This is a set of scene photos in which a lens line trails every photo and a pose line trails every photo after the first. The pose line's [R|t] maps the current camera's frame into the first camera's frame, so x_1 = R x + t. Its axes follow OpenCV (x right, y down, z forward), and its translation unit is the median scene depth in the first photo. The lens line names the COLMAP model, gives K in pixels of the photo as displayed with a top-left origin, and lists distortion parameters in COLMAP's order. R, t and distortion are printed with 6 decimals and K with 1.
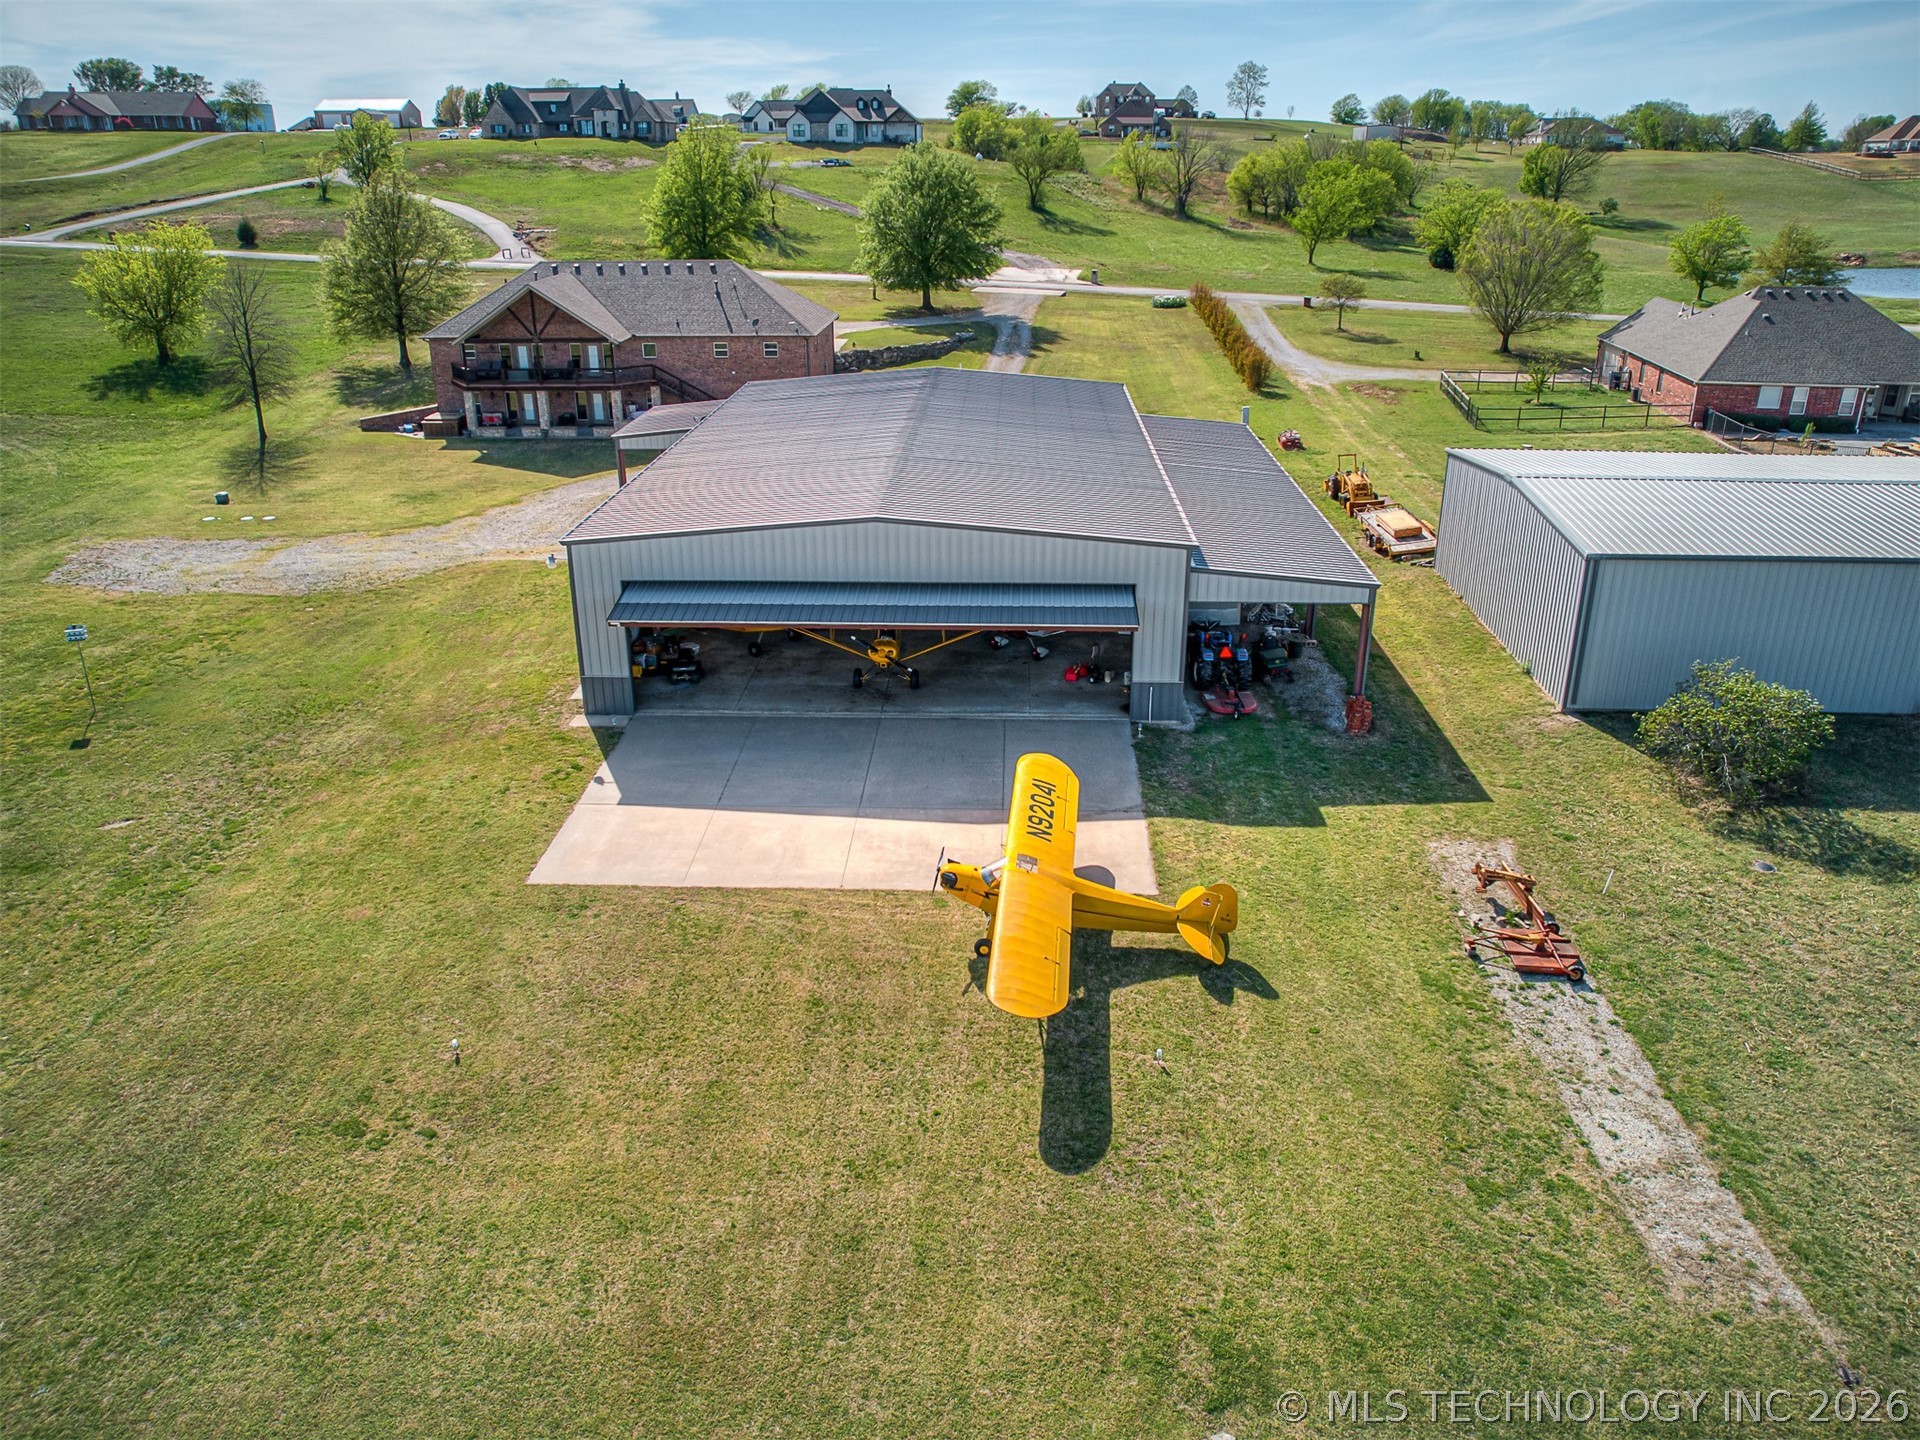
lens RADIAL K [[1367.9, 0, 981.6], [0, 1367.9, 724.2], [0, 0, 1]] dist [-0.073241, 0.062970]
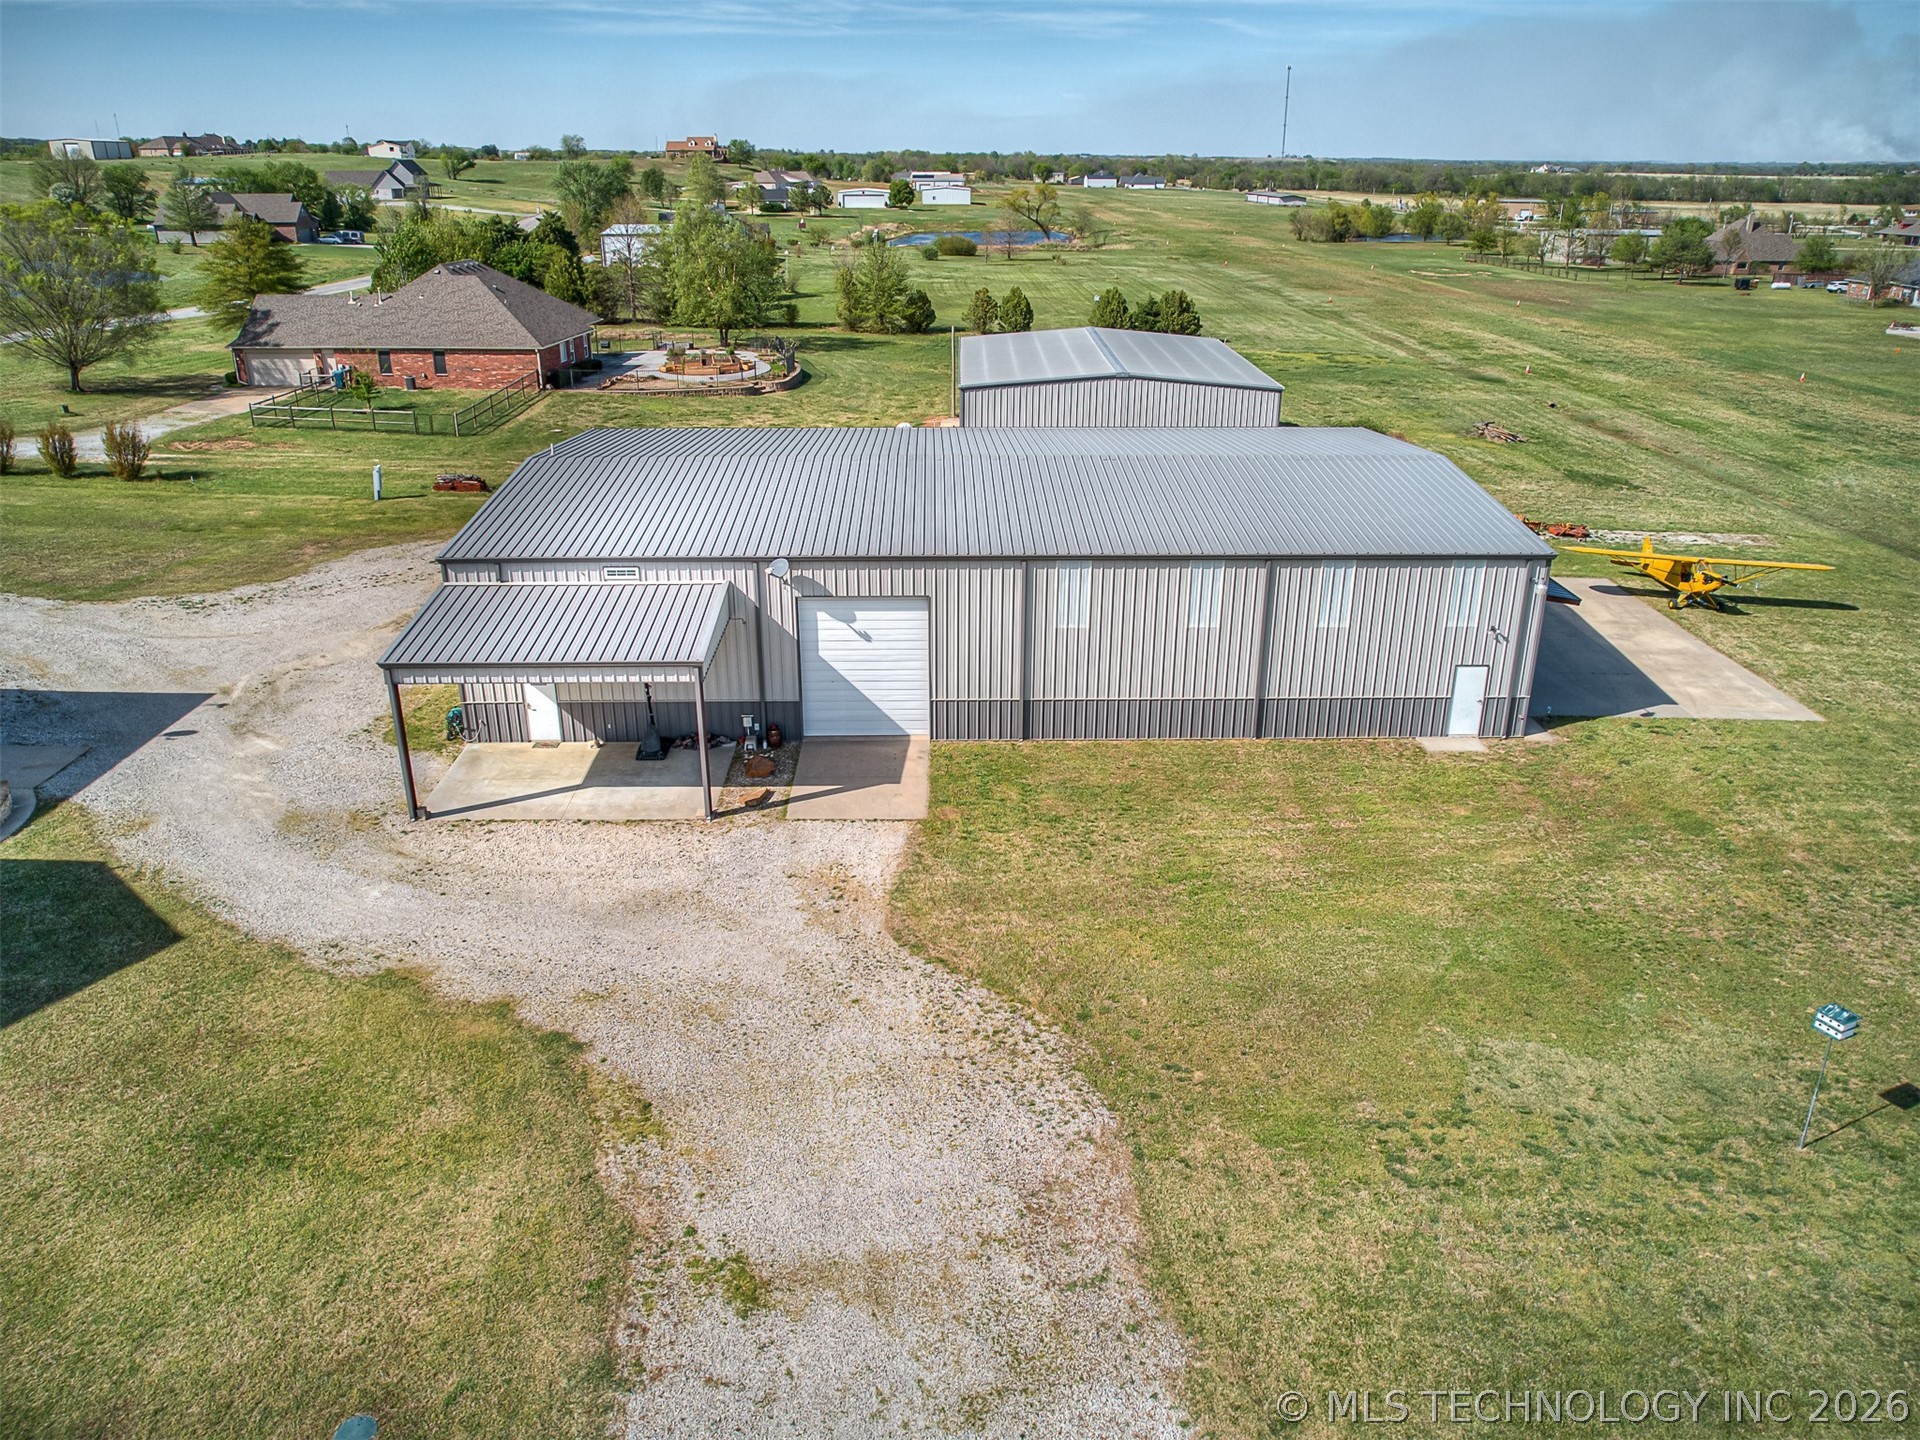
lens RADIAL K [[1395.4, 0, 960.0], [0, 1395.4, 720.0], [0, 0, 1]] dist [-0.089184, 0.063379]
pose [[-0.046436, -0.380450, 0.923635, -0.585380], [0.381880, 0.847638, 0.368345, -0.263284], [-0.923045, 0.369822, 0.105926, 0.637240]]
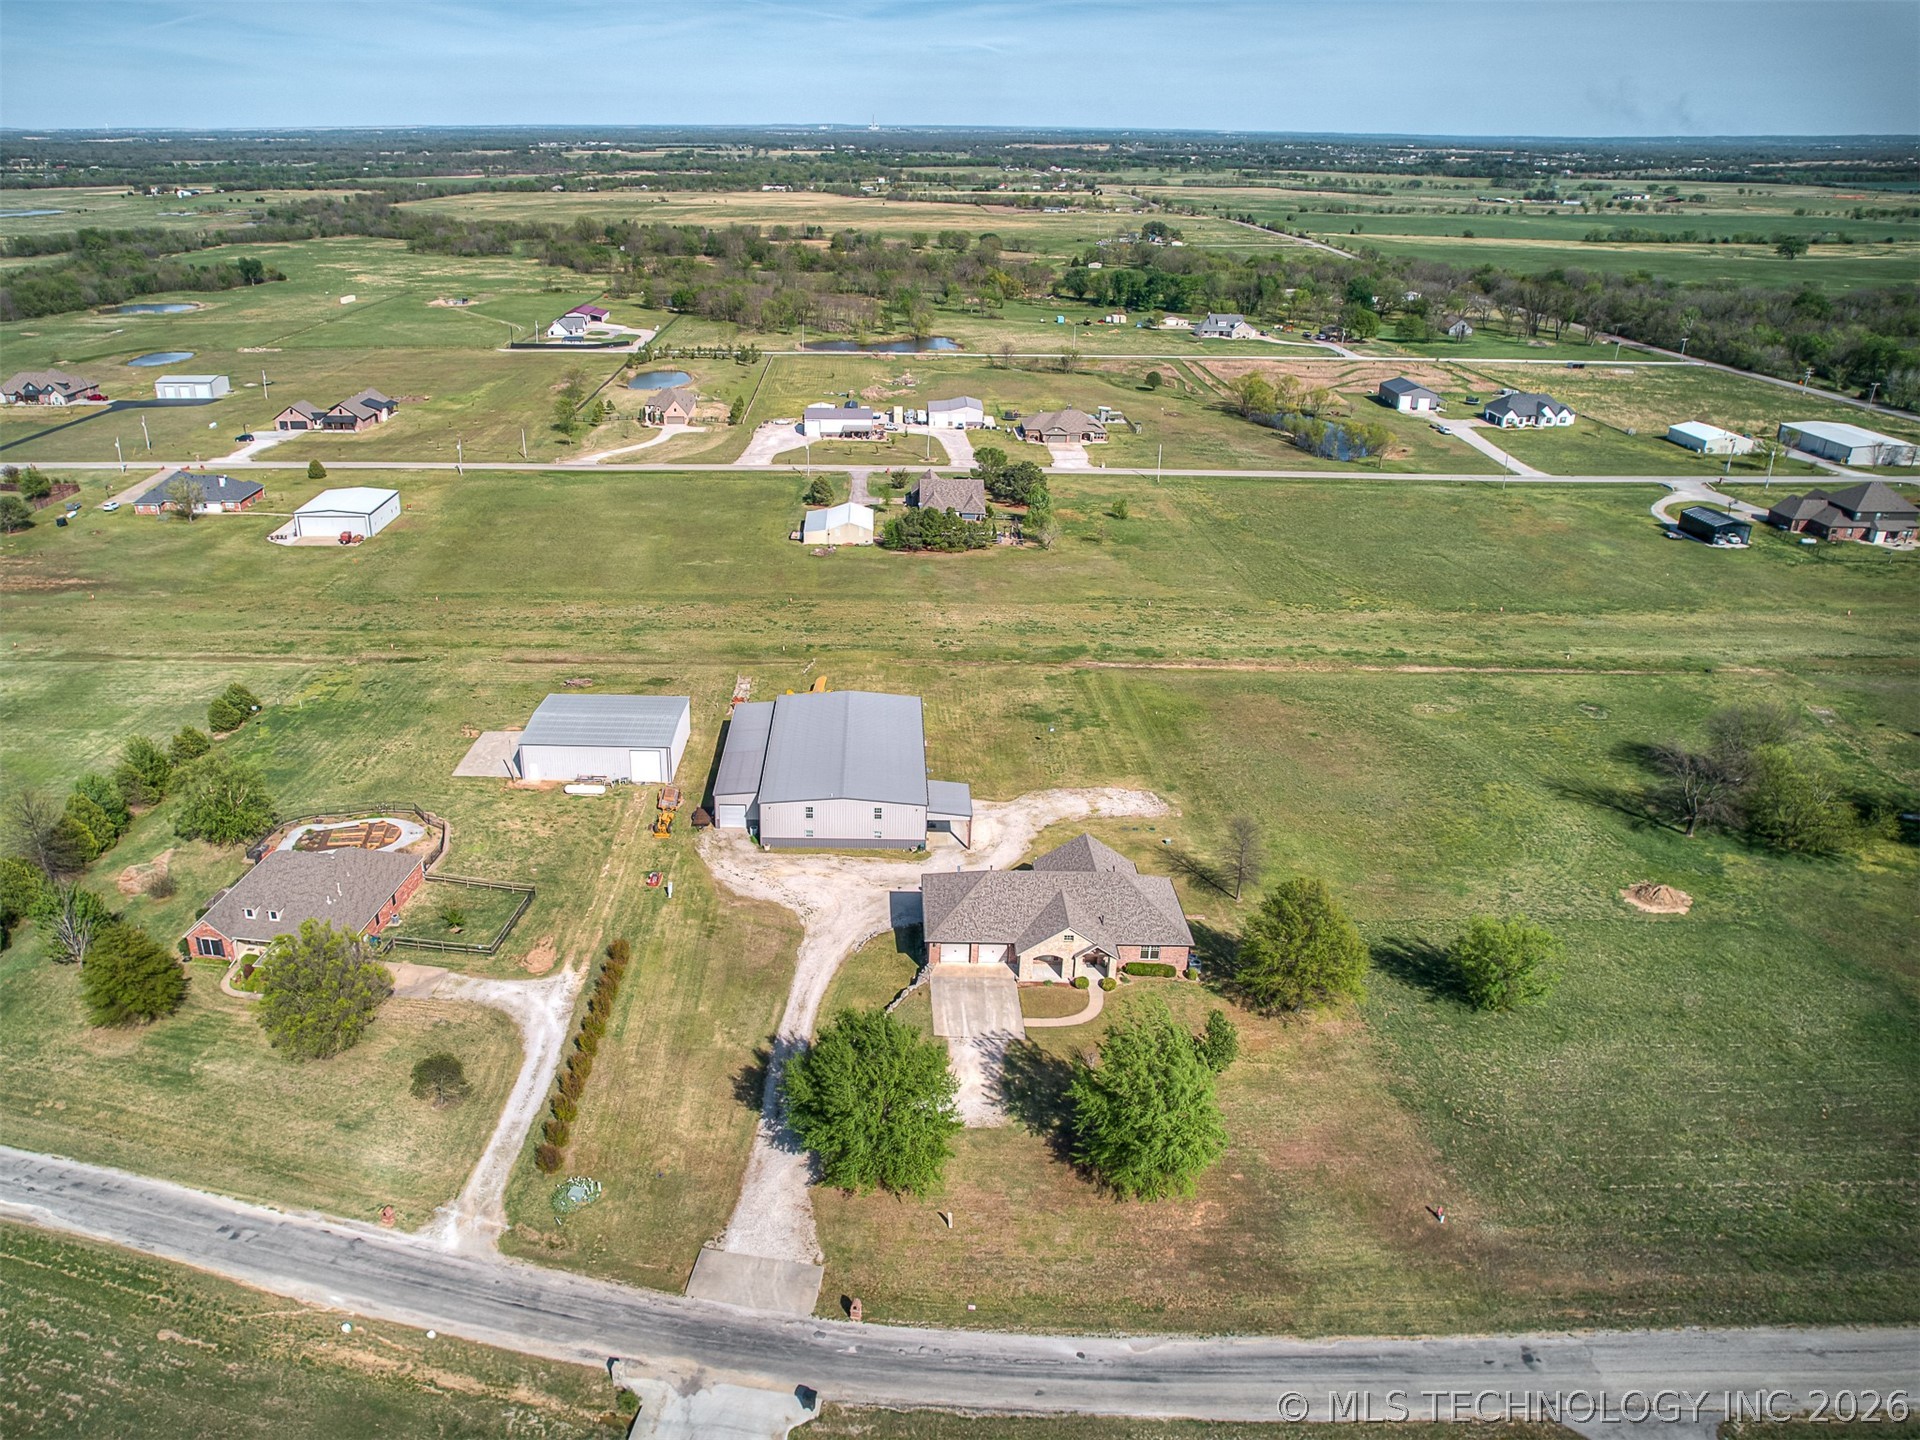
lens RADIAL K [[1380.4, 0, 855.7], [0, 1380.4, 721.9], [0, 0, 1]] dist [-0.071368, 0.054542]
pose [[-0.999957, -0.002189, -0.009050, -0.027644], [-0.008079, 0.687131, 0.726489, -1.609418], [0.004629, 0.726530, -0.687119, 1.996753]]
